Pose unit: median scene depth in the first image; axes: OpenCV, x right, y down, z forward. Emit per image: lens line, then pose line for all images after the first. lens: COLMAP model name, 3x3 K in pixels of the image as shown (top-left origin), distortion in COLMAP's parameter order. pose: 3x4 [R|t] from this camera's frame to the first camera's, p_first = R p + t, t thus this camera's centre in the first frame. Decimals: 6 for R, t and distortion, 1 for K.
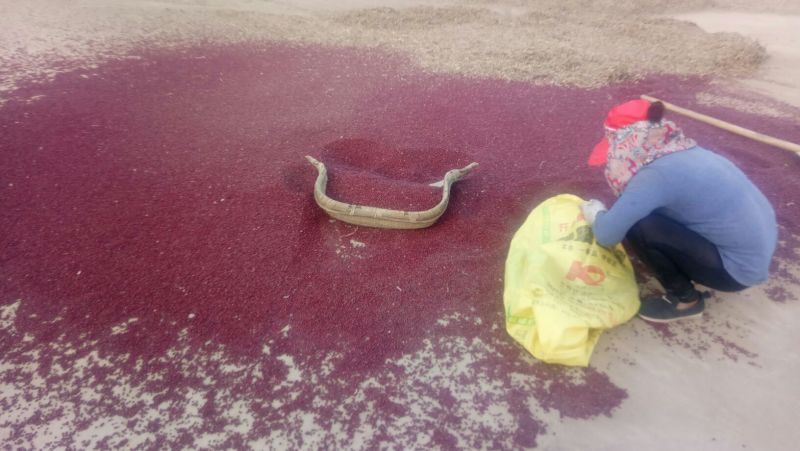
lens RADIAL K [[612.0, 0, 396.4], [0, 612.0, 228.0], [0, 0, 1]] dist [0.105091, -0.167234]
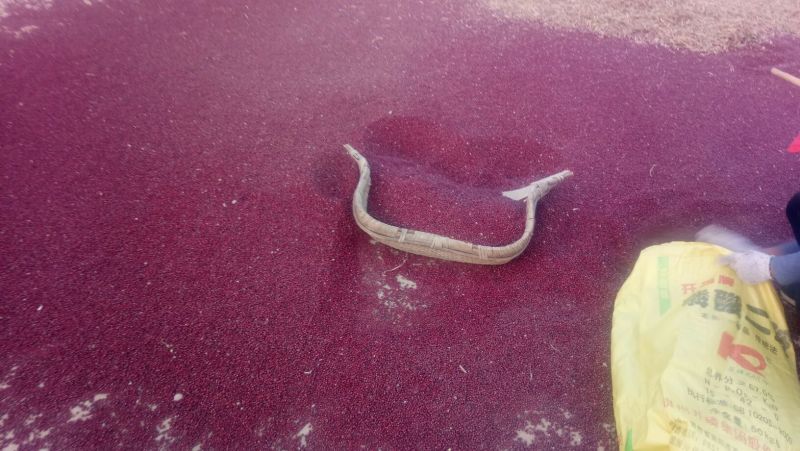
lens RADIAL K [[612.0, 0, 396.4], [0, 612.0, 228.0], [0, 0, 1]] dist [0.105091, -0.167234]
pose [[0.996633, 0.067946, -0.045894, -0.042570], [-0.061204, 0.988949, 0.135036, -0.130695], [0.054562, -0.131773, 0.989777, 0.245512]]
